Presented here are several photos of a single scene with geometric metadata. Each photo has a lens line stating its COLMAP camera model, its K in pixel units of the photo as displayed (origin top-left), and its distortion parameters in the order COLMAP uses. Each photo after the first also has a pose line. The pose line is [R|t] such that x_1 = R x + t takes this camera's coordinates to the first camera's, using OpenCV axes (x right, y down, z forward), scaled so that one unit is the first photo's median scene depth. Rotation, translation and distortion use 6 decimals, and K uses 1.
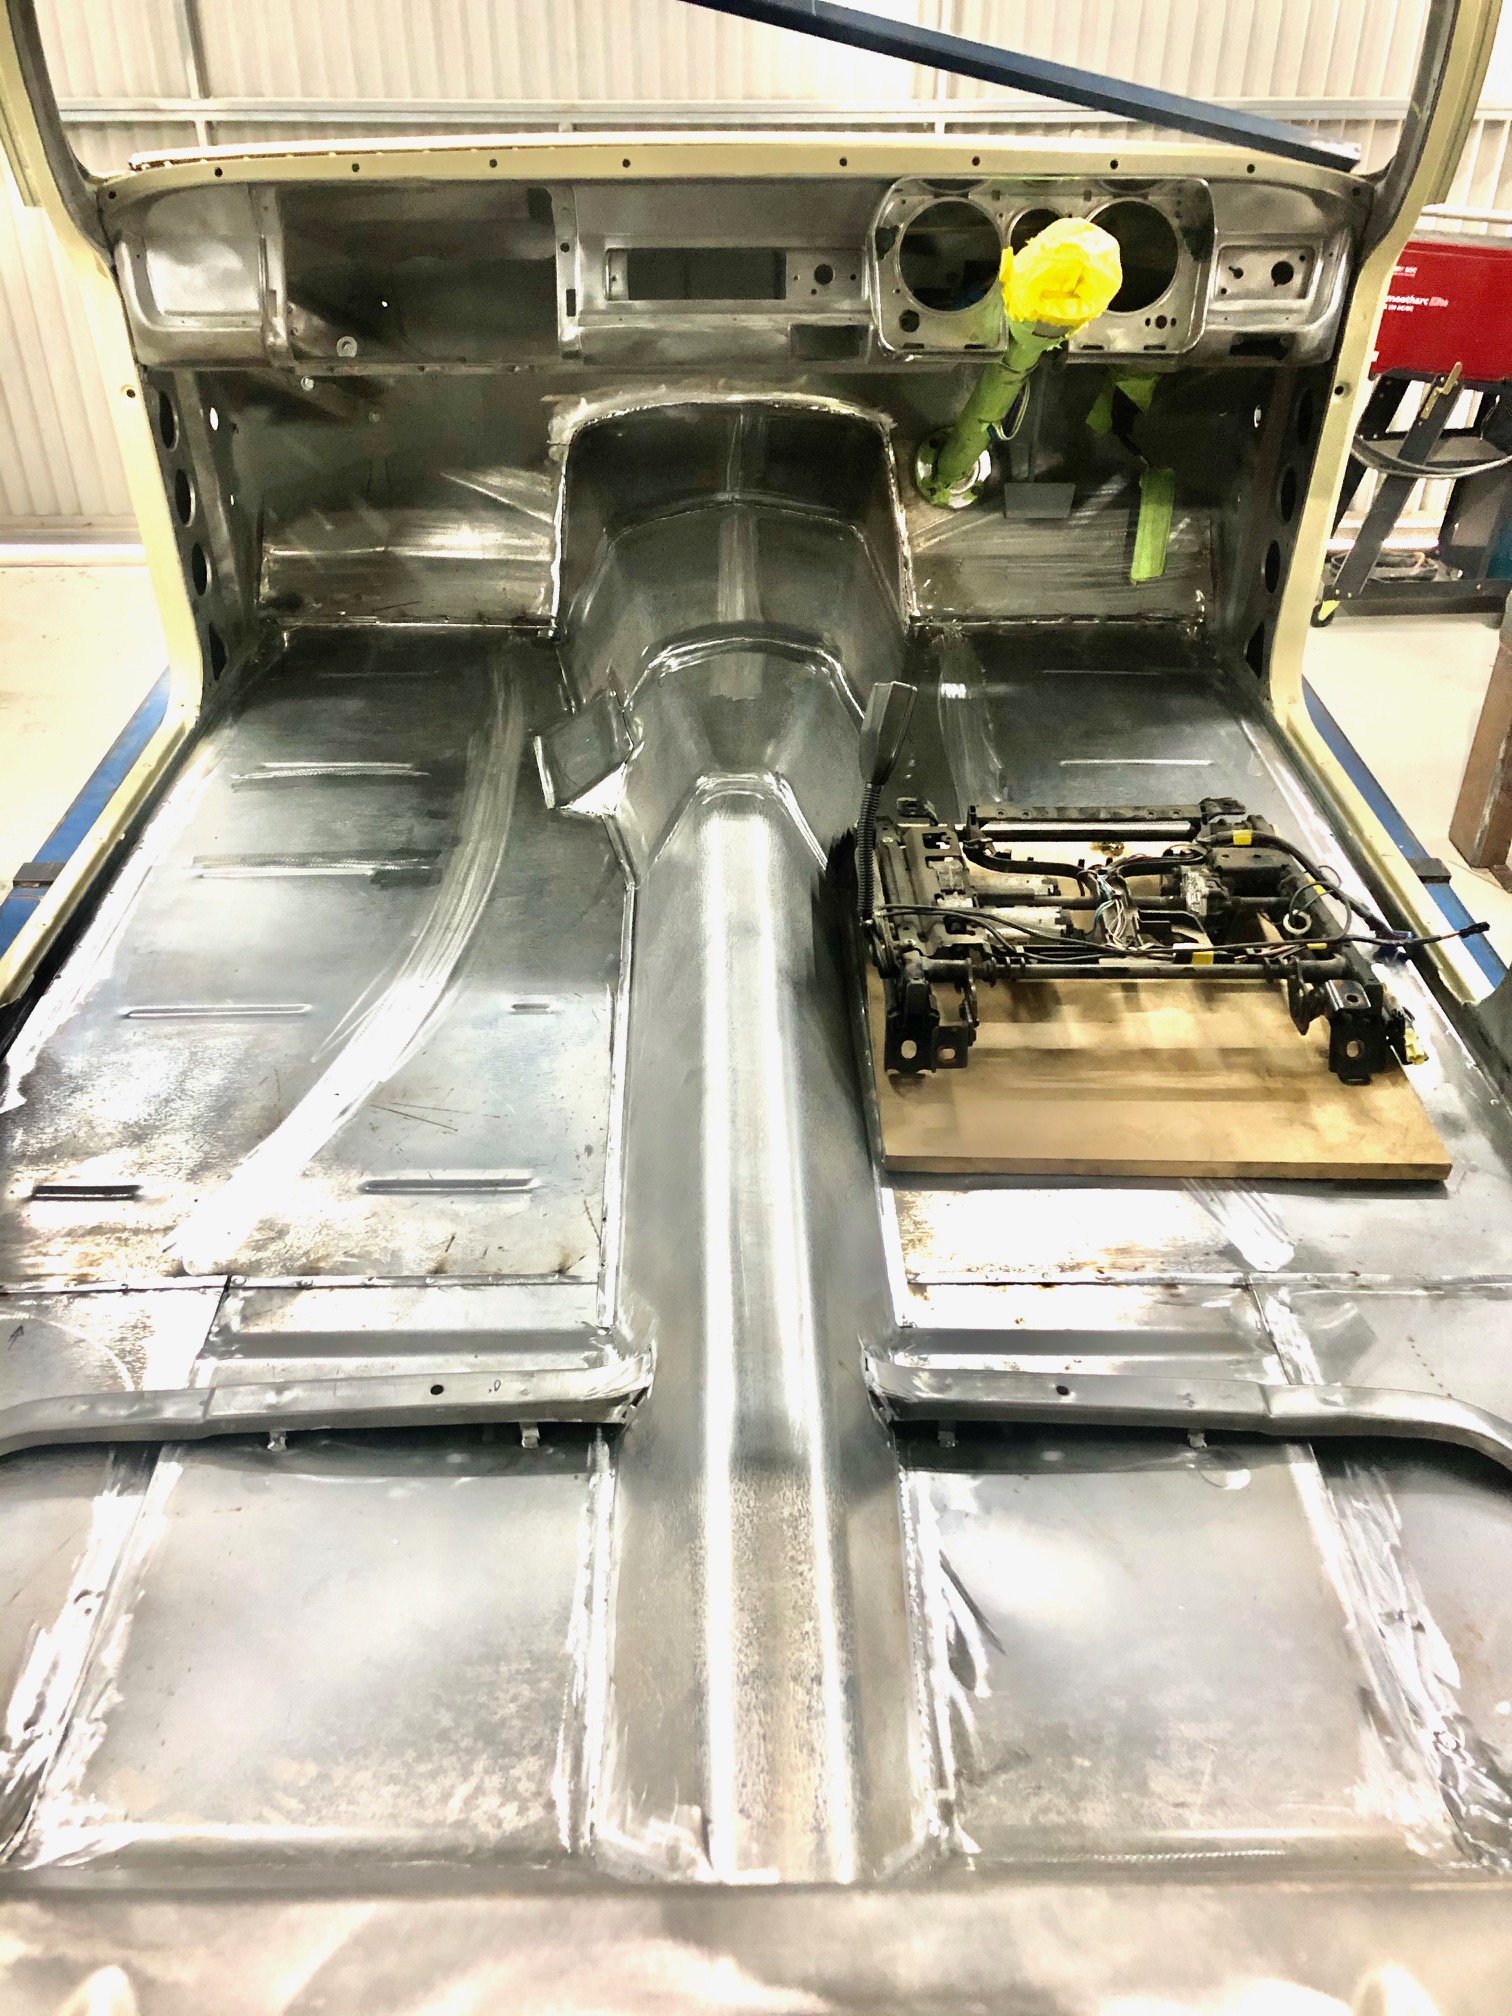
lens RADIAL K [[1648.9, 0, 756.0], [0, 1648.9, 1008.0], [0, 0, 1]] dist [-0.000234, -0.004125]
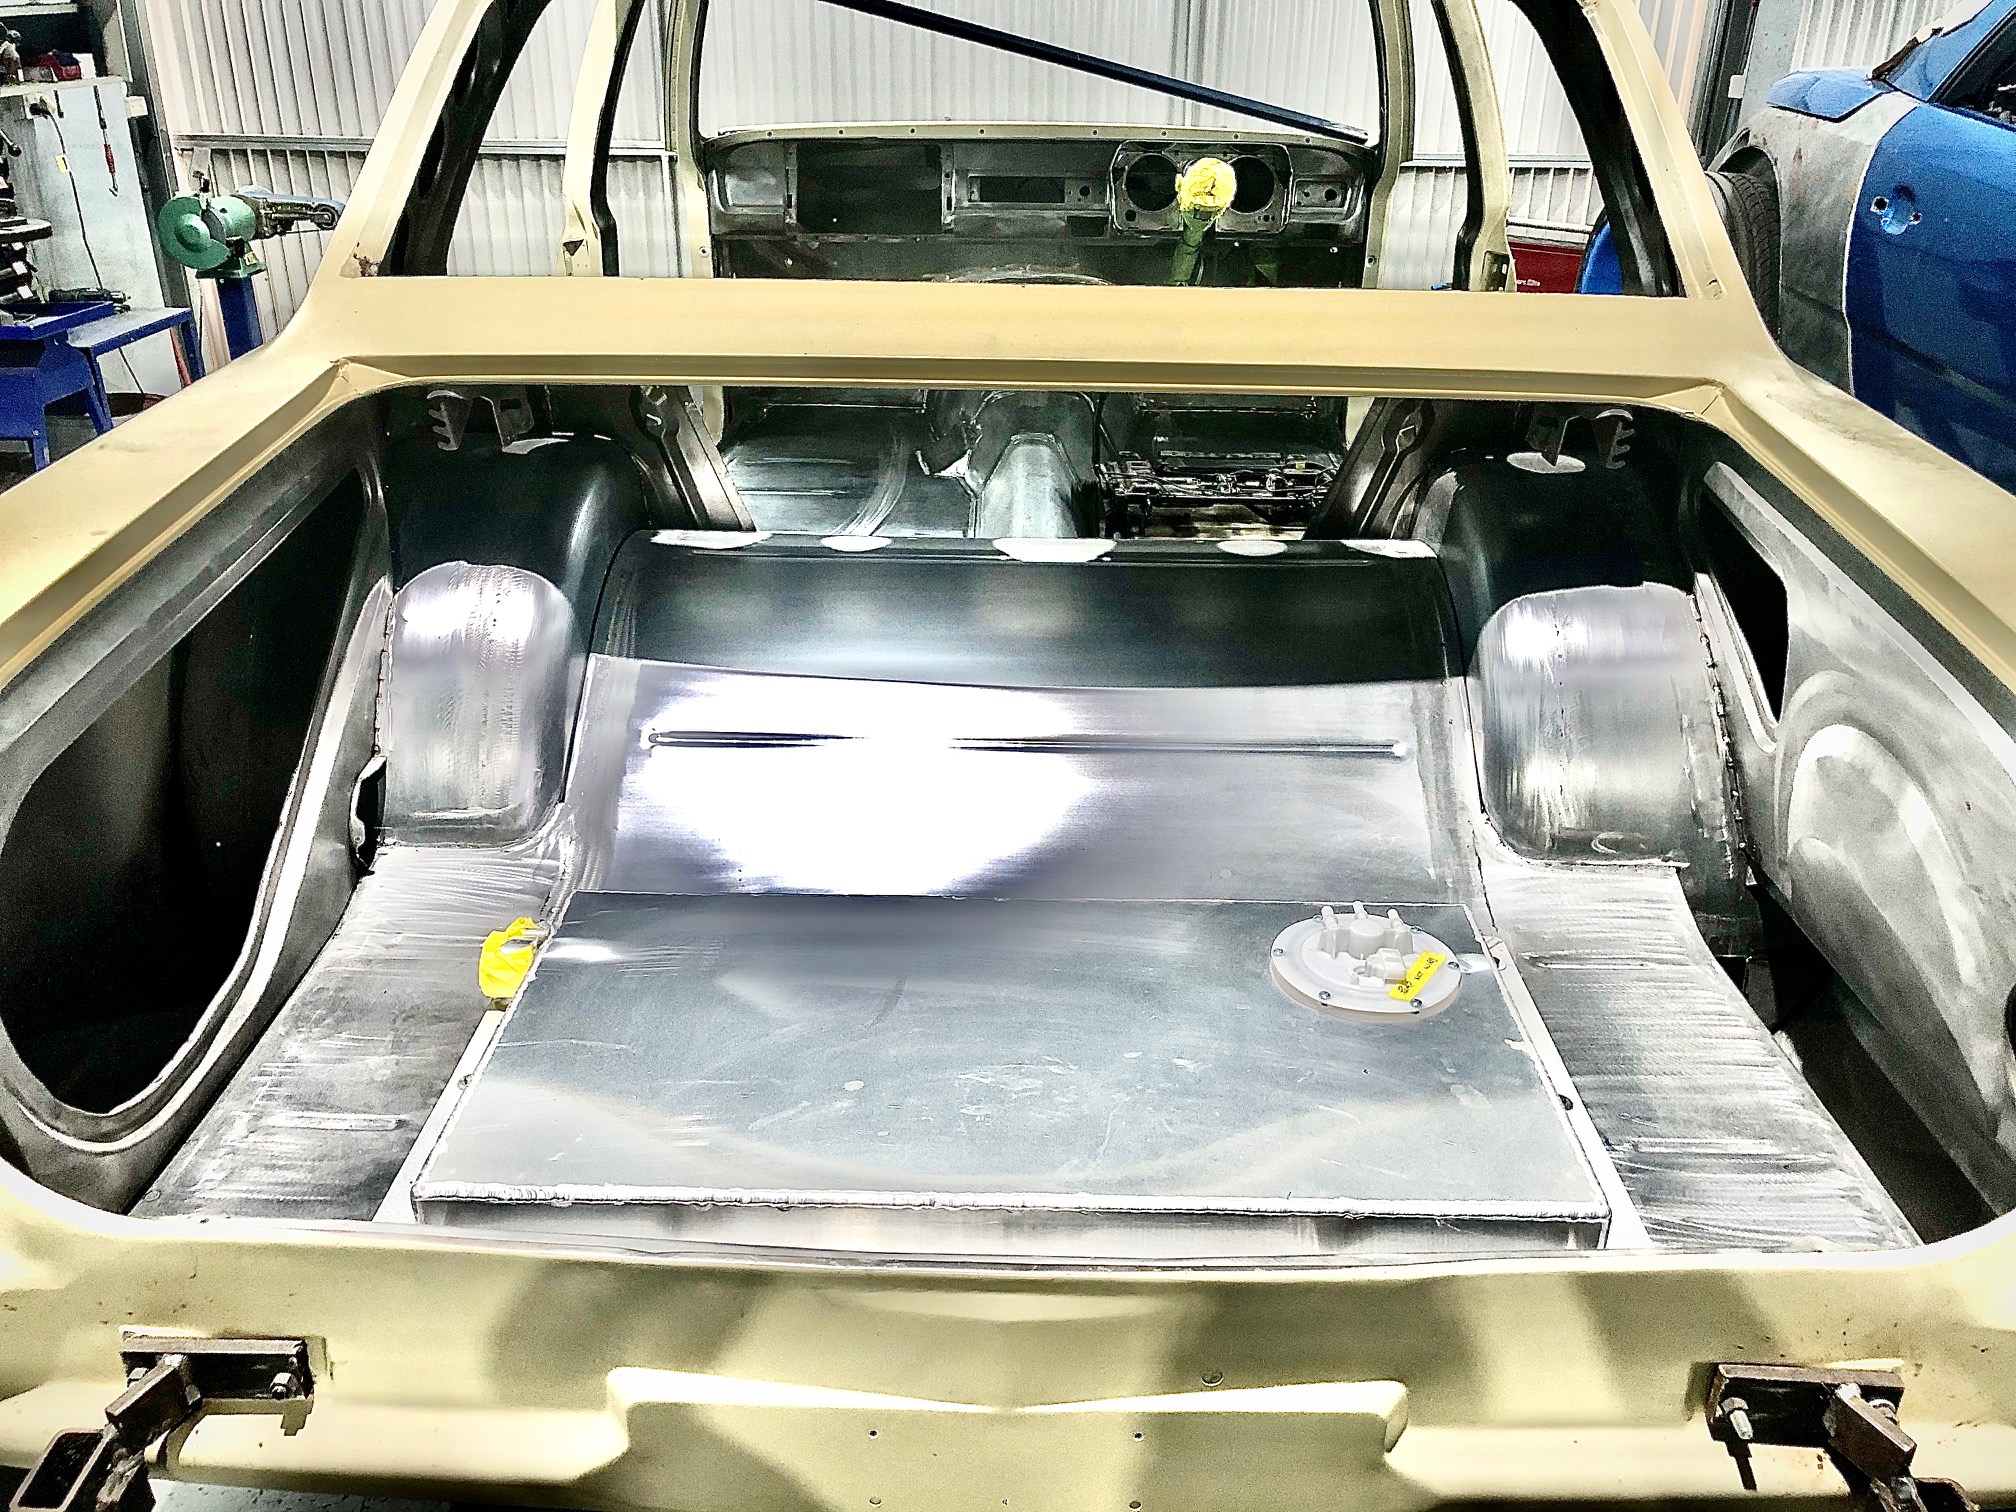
lens RADIAL K [[1648.9, 0, 1015.5], [0, 1648.9, 746.8], [0, 0, 1]] dist [-0.000234, -0.004125]
pose [[0.999726, 0.019357, -0.013139, -0.000660], [-0.021235, 0.986508, -0.162328, 0.467596], [0.009820, 0.162563, 0.986649, -0.722151]]
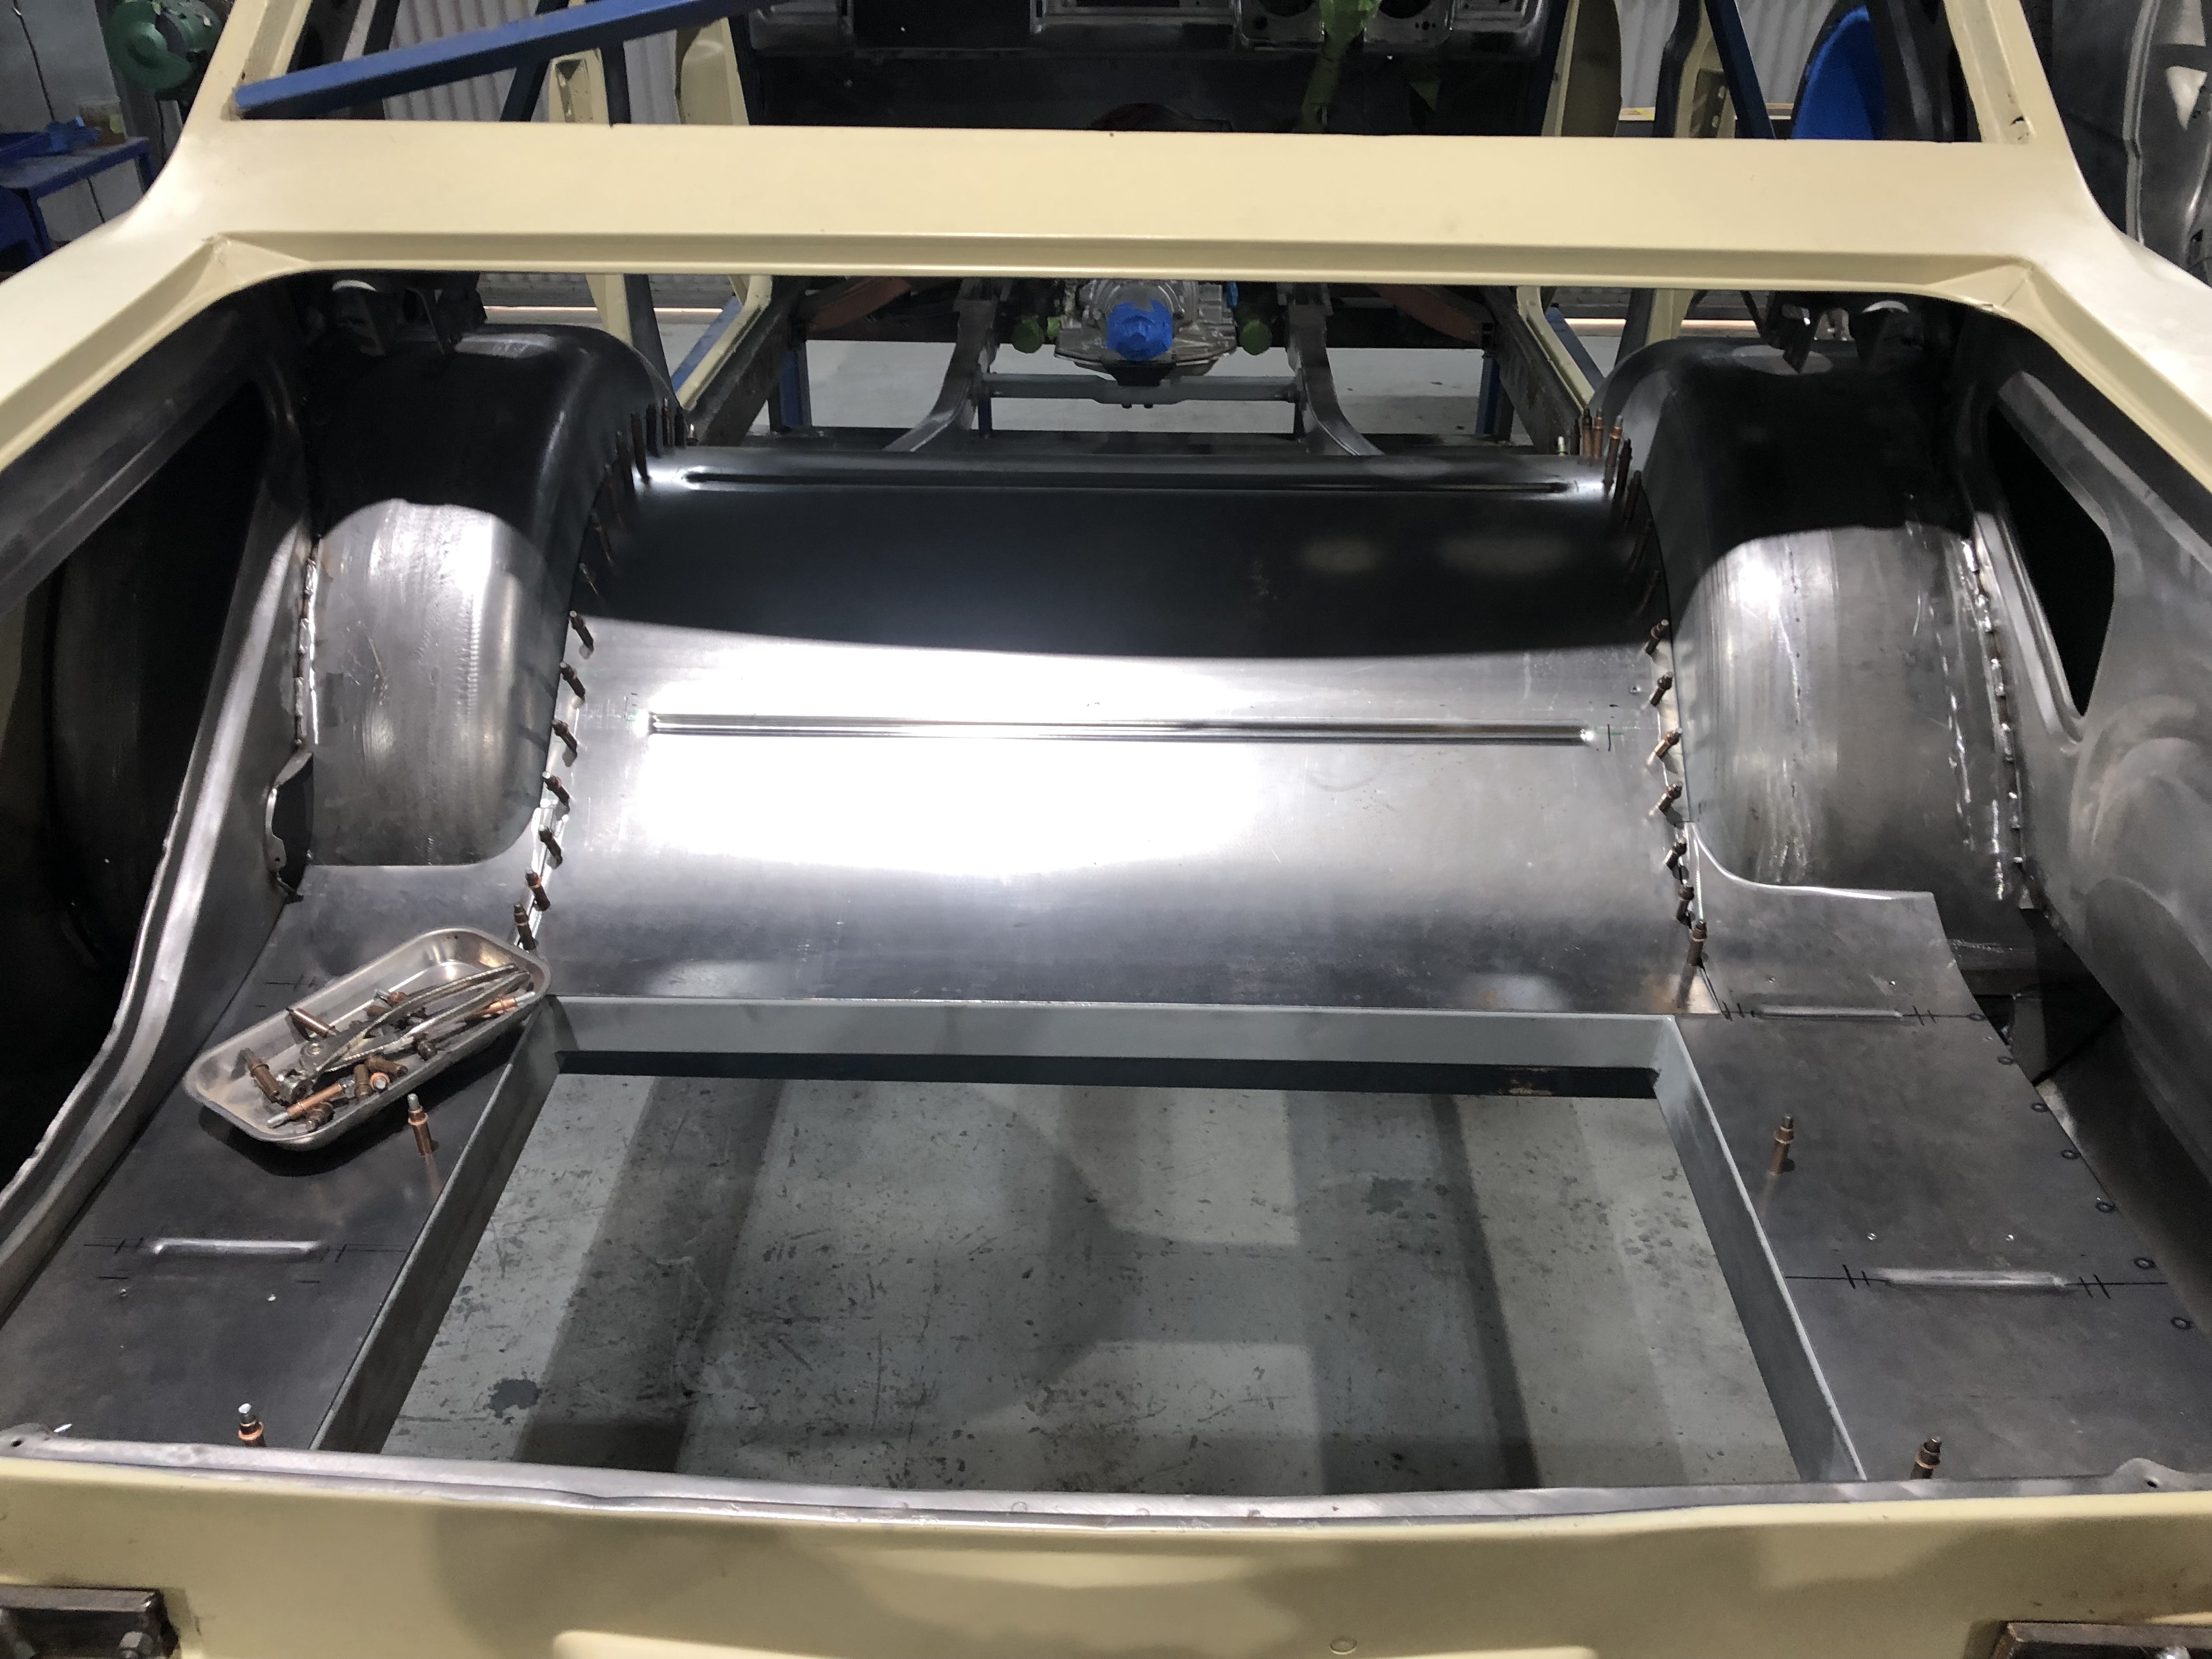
lens RADIAL K [[1764.8, 0, 1133.5], [0, 1764.8, 825.7], [0, 0, 1]] dist [-0.001425, 0.010349]
pose [[0.999745, 0.017089, -0.014760, 0.012773], [-0.017700, 0.998947, -0.042327, 0.387540], [0.014021, 0.042577, 0.998995, -0.588454]]
